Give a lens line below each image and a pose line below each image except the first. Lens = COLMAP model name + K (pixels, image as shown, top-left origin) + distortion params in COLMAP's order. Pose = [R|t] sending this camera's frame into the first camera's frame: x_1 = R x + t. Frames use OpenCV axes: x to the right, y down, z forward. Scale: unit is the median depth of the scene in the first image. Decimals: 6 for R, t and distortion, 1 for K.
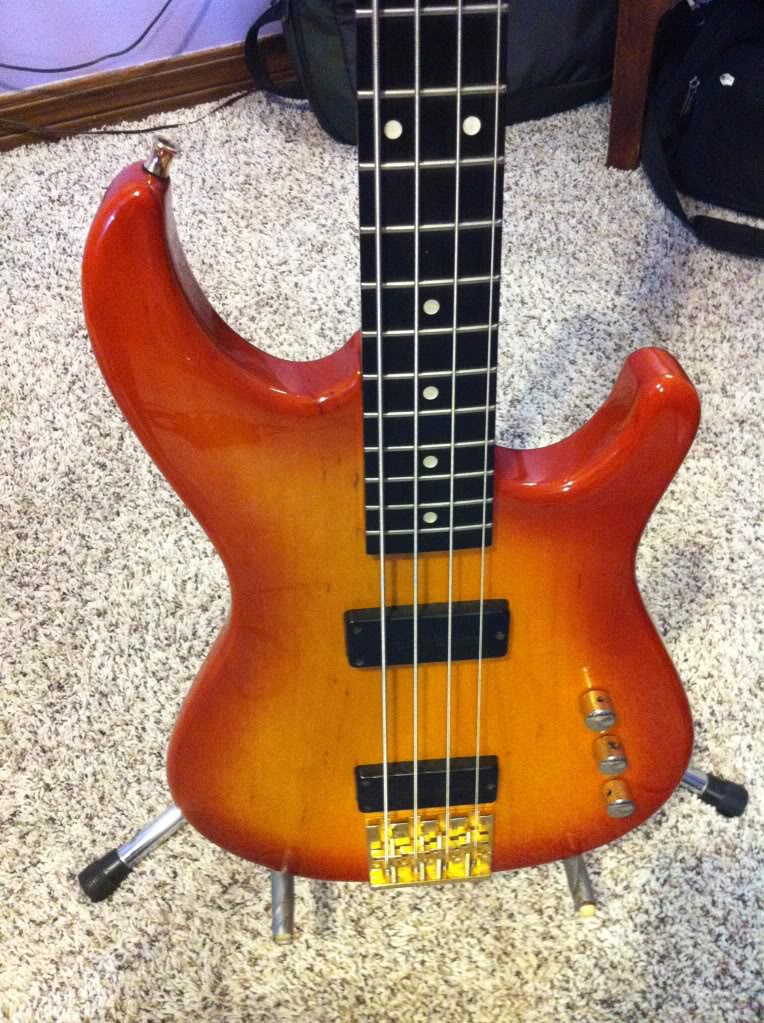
lens RADIAL K [[999.3, 0, 383.0], [0, 999.3, 489.3], [0, 0, 1]] dist [-0.039002, 0.000000]
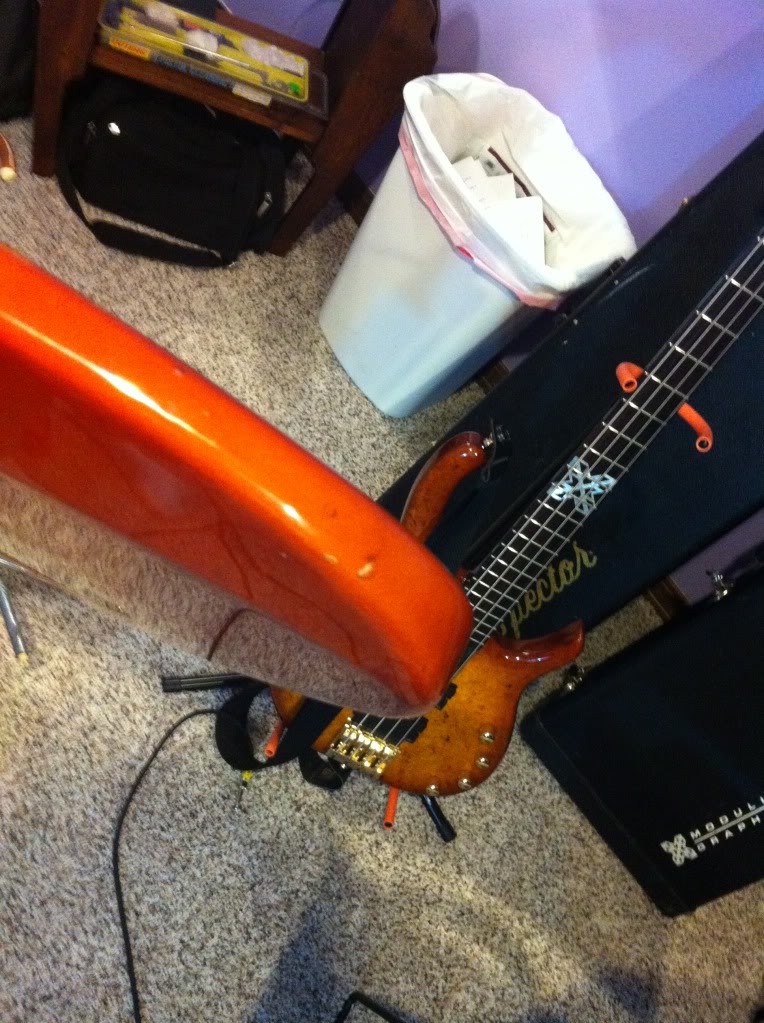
lens RADIAL K [[999.3, 0, 373.8], [0, 999.3, 511.9], [0, 0, 1]] dist [-0.039002, 0.000000]
pose [[0.865926, -0.055456, 0.497088, -0.103389], [-0.013010, 0.991001, 0.133221, -0.076780], [-0.500003, -0.121827, 0.857412, -0.696641]]
